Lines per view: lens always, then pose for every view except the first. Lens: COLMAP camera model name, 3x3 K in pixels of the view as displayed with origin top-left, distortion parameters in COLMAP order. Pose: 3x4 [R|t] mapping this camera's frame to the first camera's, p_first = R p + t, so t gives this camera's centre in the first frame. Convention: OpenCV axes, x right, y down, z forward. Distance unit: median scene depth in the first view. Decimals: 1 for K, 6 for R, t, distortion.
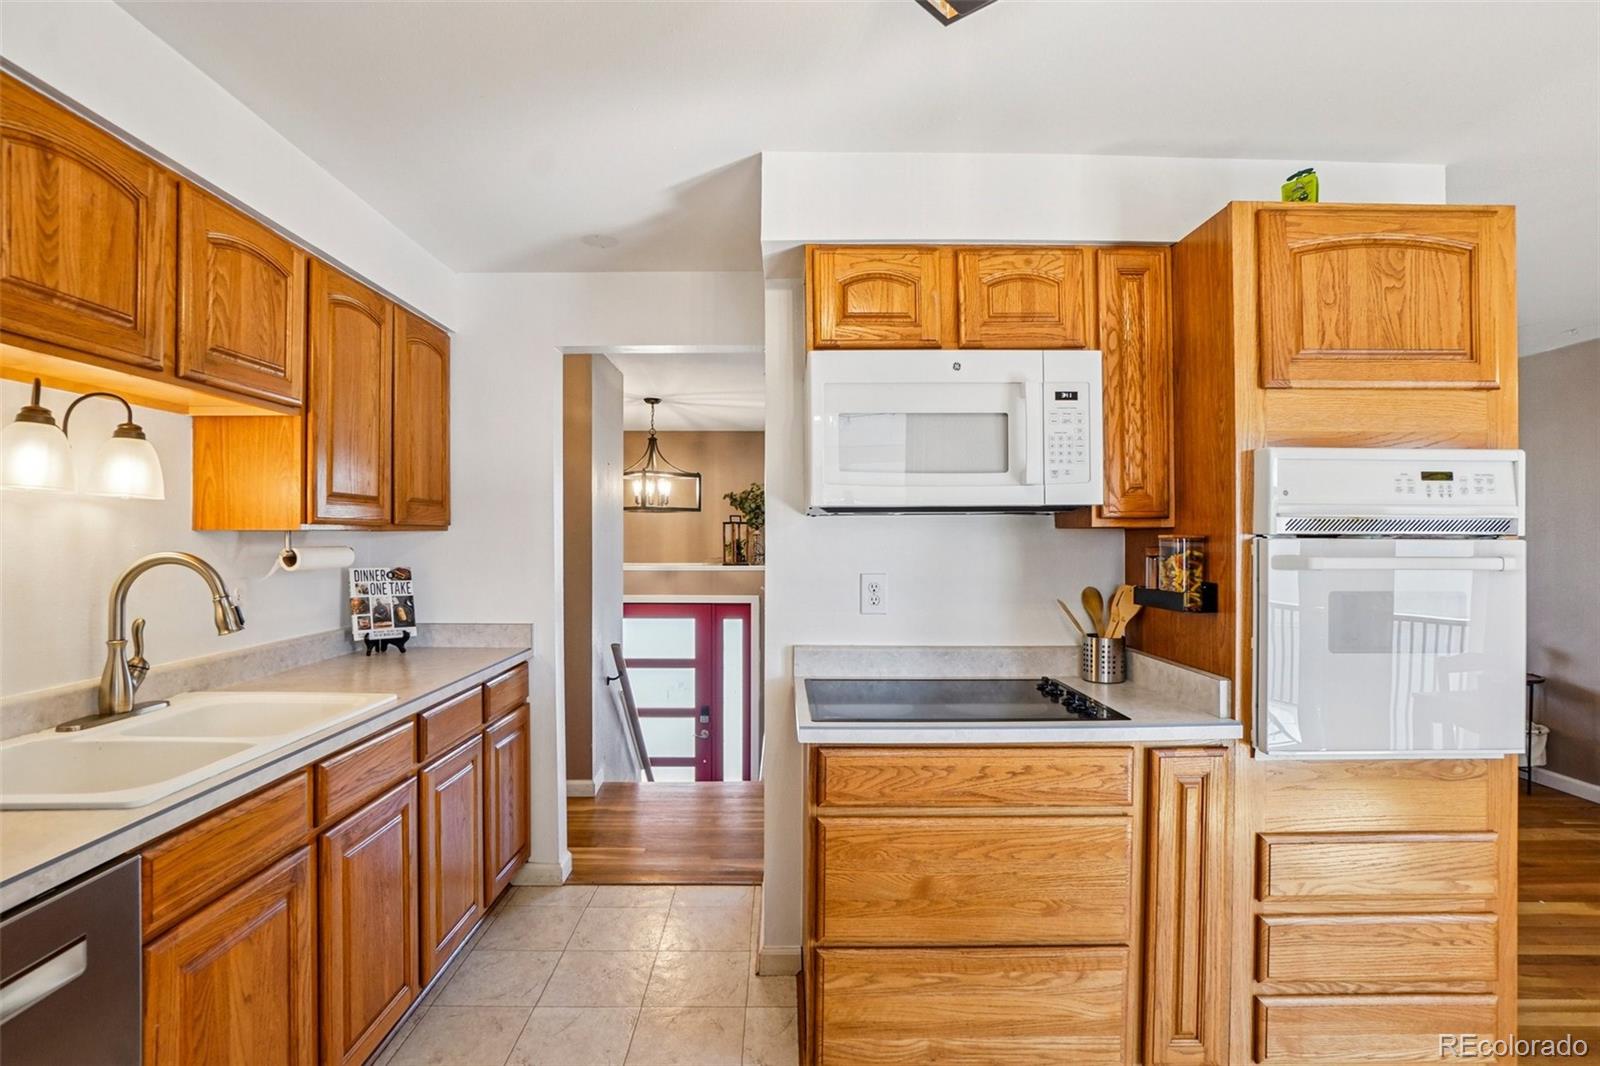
lens RADIAL K [[788.3, 0, 750.2], [0, 788.3, 538.8], [0, 0, 1]] dist [-0.032500, 0.000741]
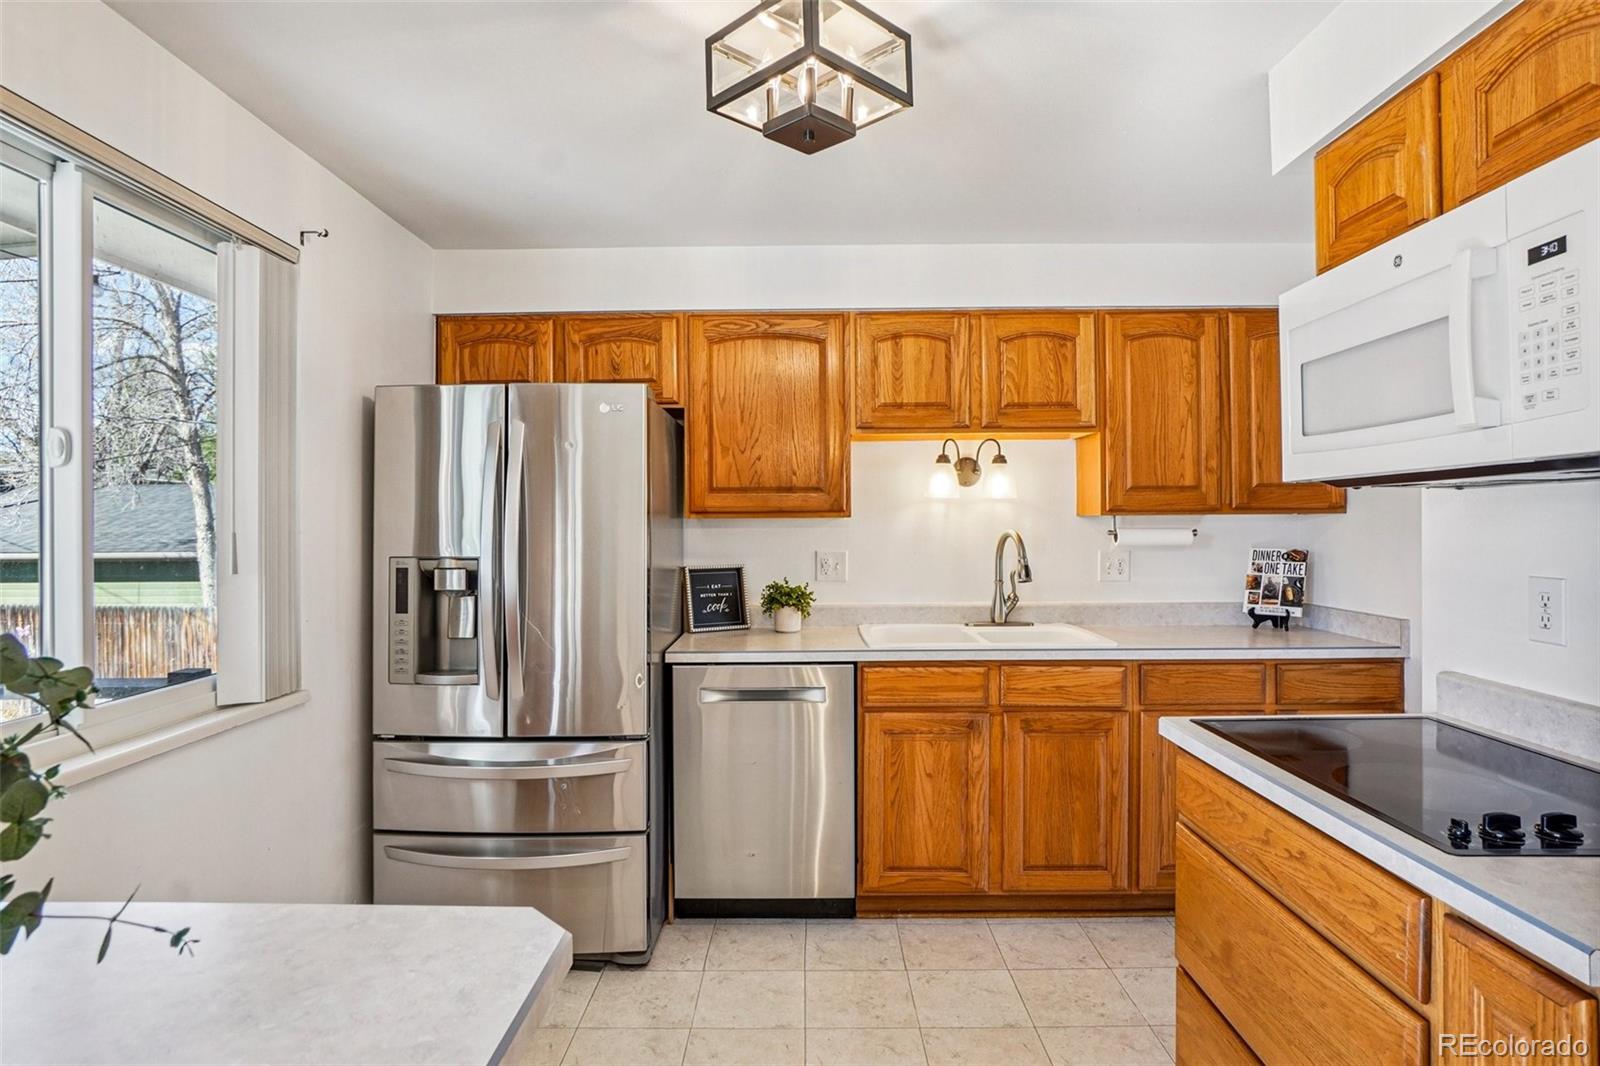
lens RADIAL K [[873.1, 0, 798.2], [0, 873.1, 522.9], [0, 0, 1]] dist [-0.045373, 0.024259]
pose [[-0.012242, 0.000326, -0.999925, 0.727260], [0.001807, 0.999998, 0.000304, 0.000184], [0.999923, -0.001803, -0.012243, 0.369659]]
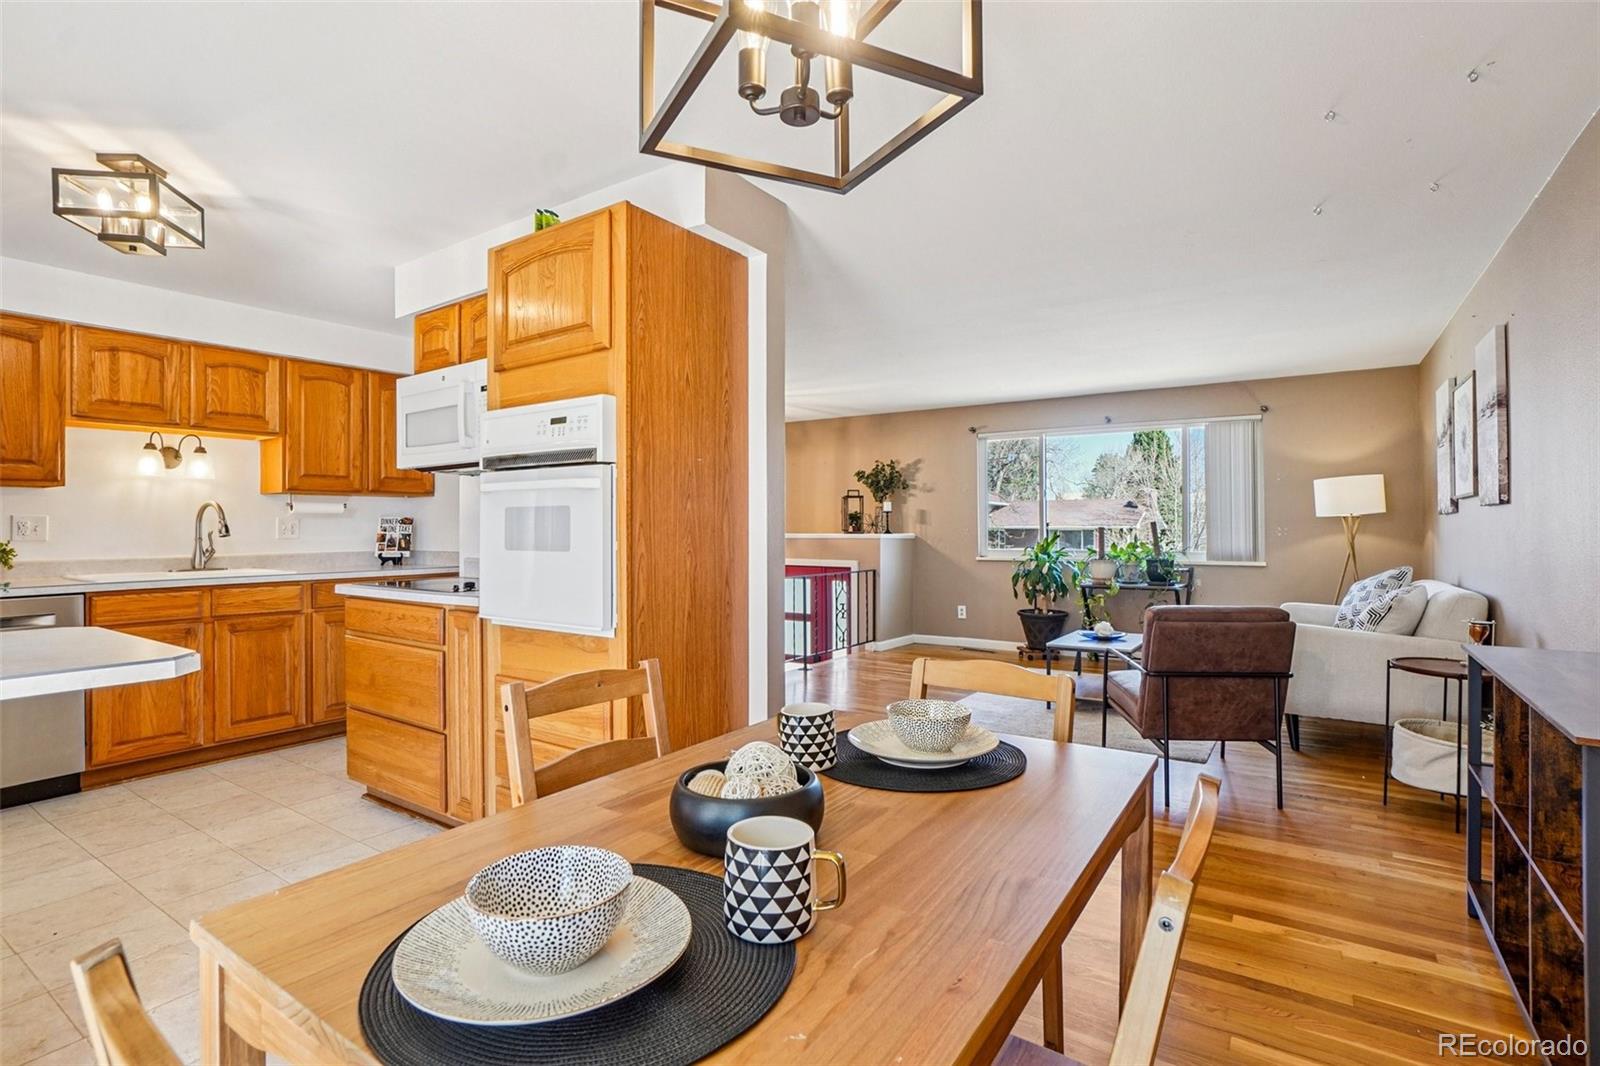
lens RADIAL K [[798.1, 0, 796.2], [0, 798.1, 523.2], [0, 0, 1]] dist [-0.057218, 0.025778]
pose [[0.819904, -0.009307, -0.572425, 1.319122], [0.002709, 0.999920, -0.012378, 0.076341], [0.572494, 0.008598, 0.819864, 0.059120]]
